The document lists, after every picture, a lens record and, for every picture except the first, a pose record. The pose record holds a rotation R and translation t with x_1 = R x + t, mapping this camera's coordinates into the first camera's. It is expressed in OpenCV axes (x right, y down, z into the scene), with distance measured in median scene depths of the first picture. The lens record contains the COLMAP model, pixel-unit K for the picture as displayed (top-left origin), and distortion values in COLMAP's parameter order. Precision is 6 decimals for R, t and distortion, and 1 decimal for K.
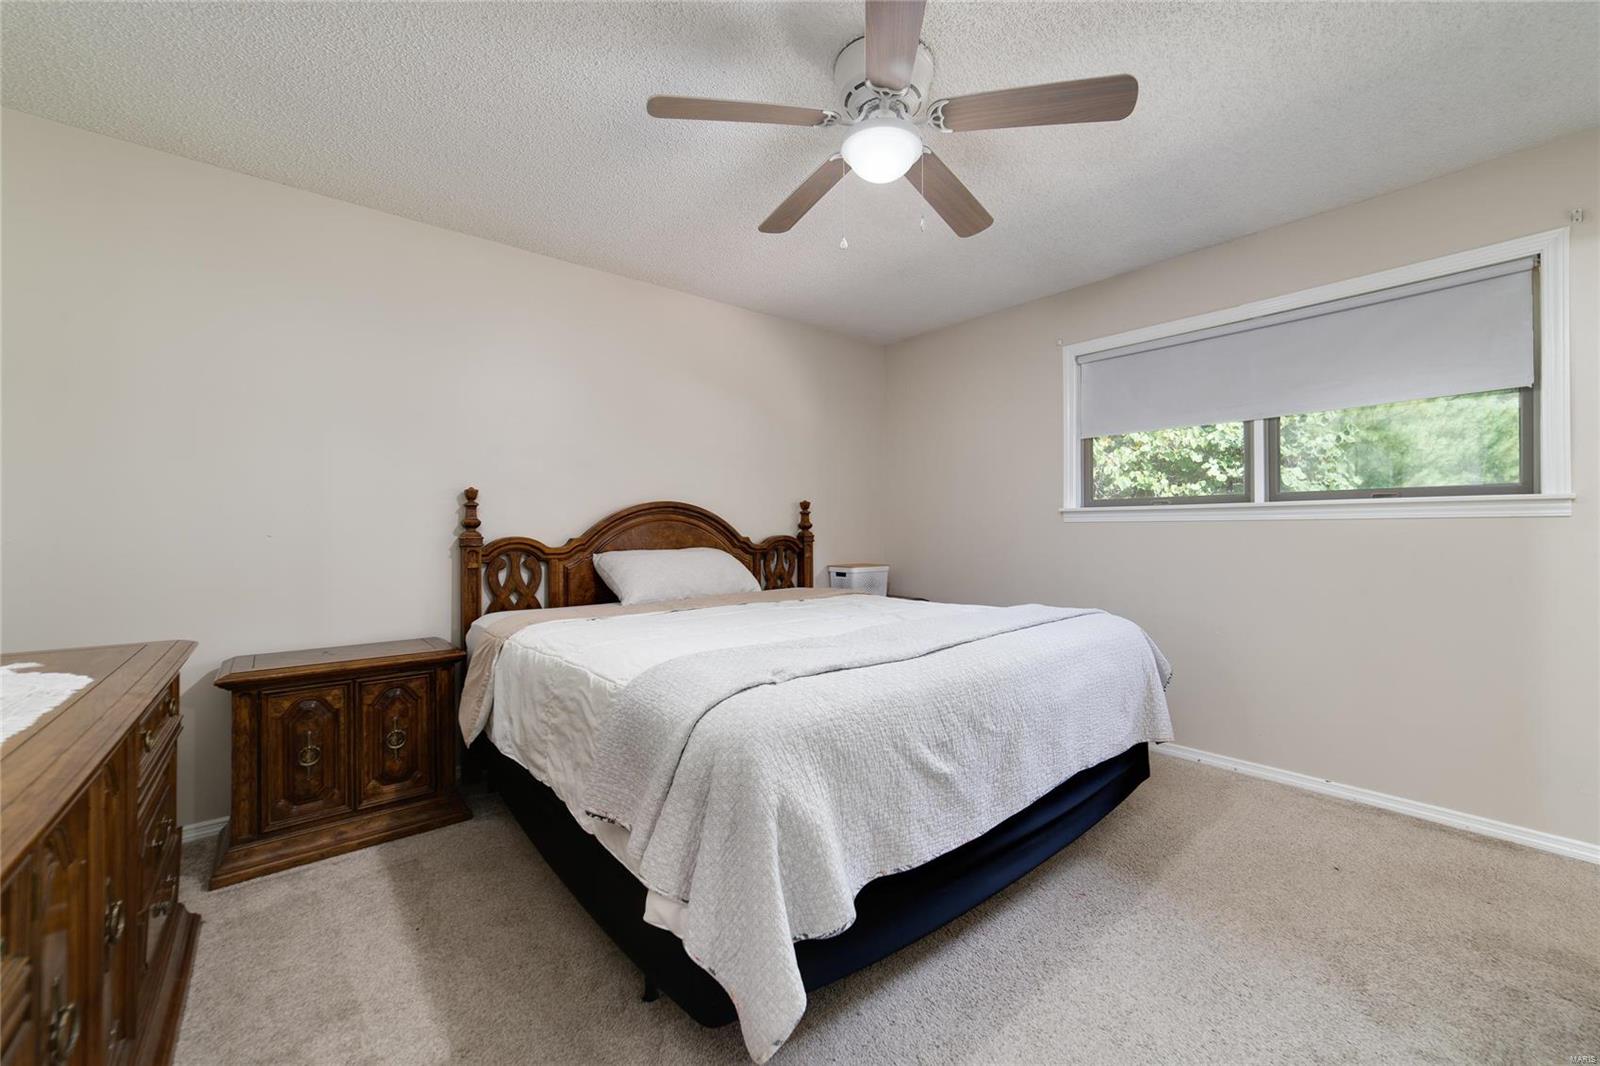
lens RADIAL K [[616.9, 0, 815.7], [0, 616.9, 531.9], [0, 0, 1]] dist [-0.015217, 0.003348]
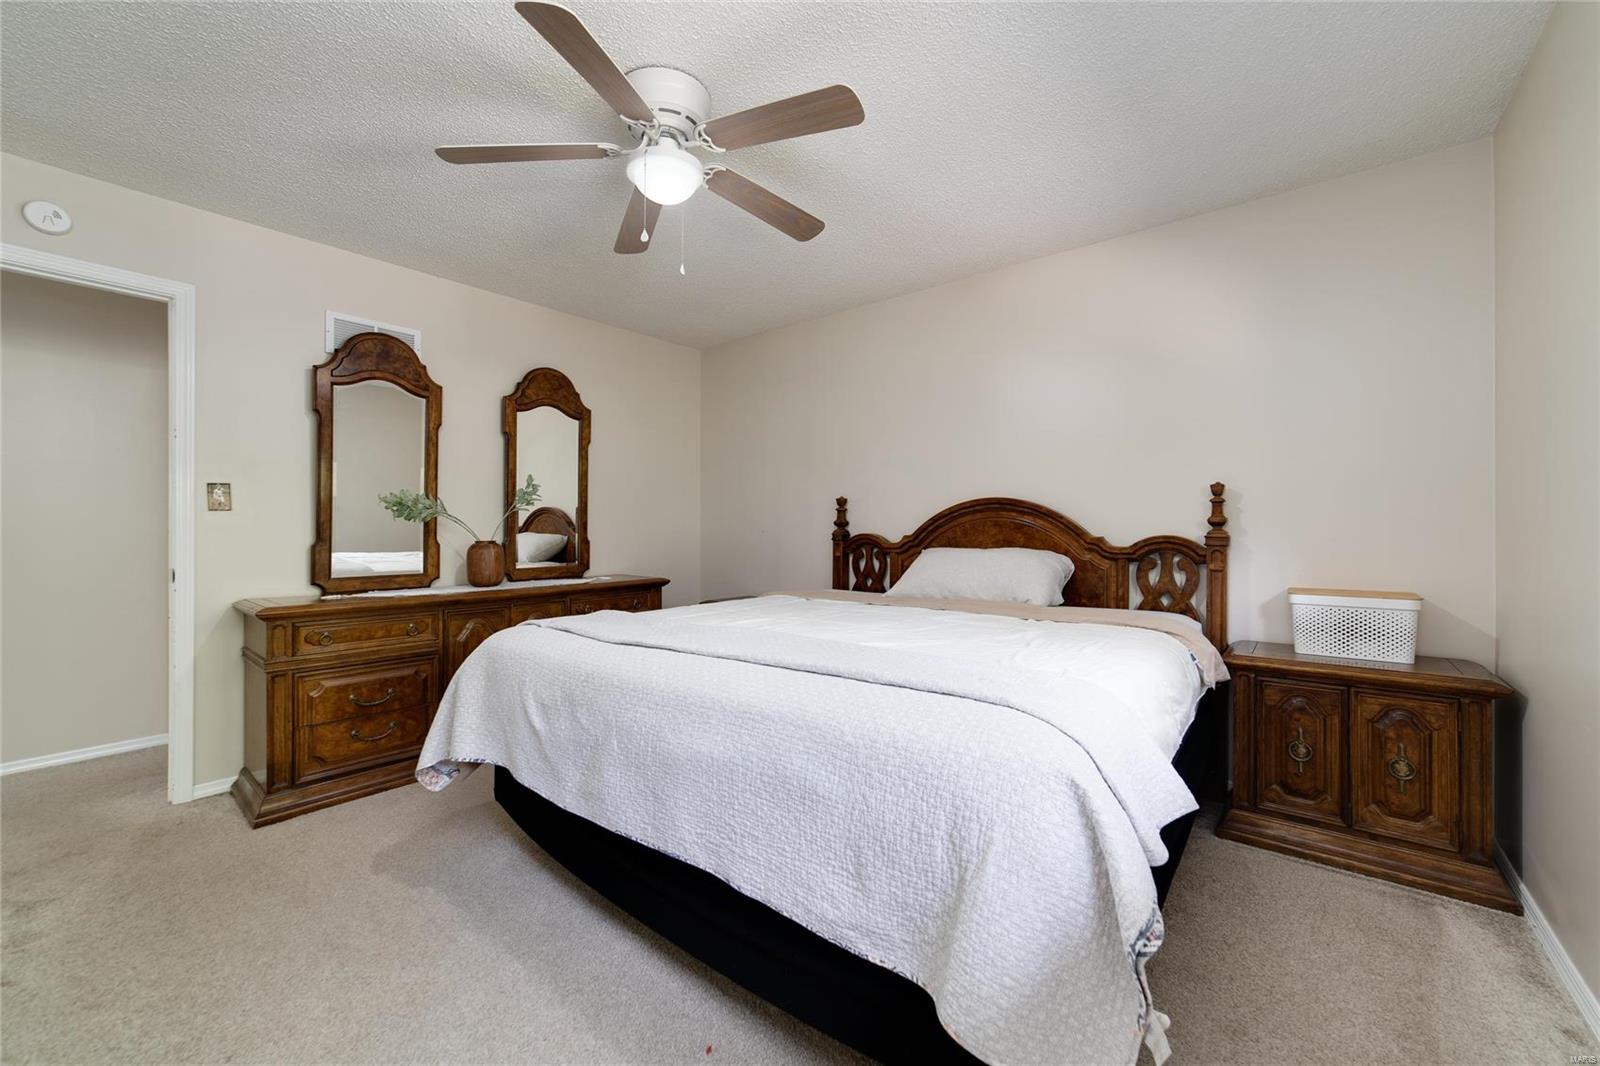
lens RADIAL K [[616.9, 0, 804.7], [0, 616.9, 527.2], [0, 0, 1]] dist [-0.015217, 0.003348]
pose [[0.190770, -0.001113, -0.981634, 0.617822], [-0.002427, 0.999996, -0.001606, -0.002022], [0.981632, 0.002689, 0.190766, 0.528038]]
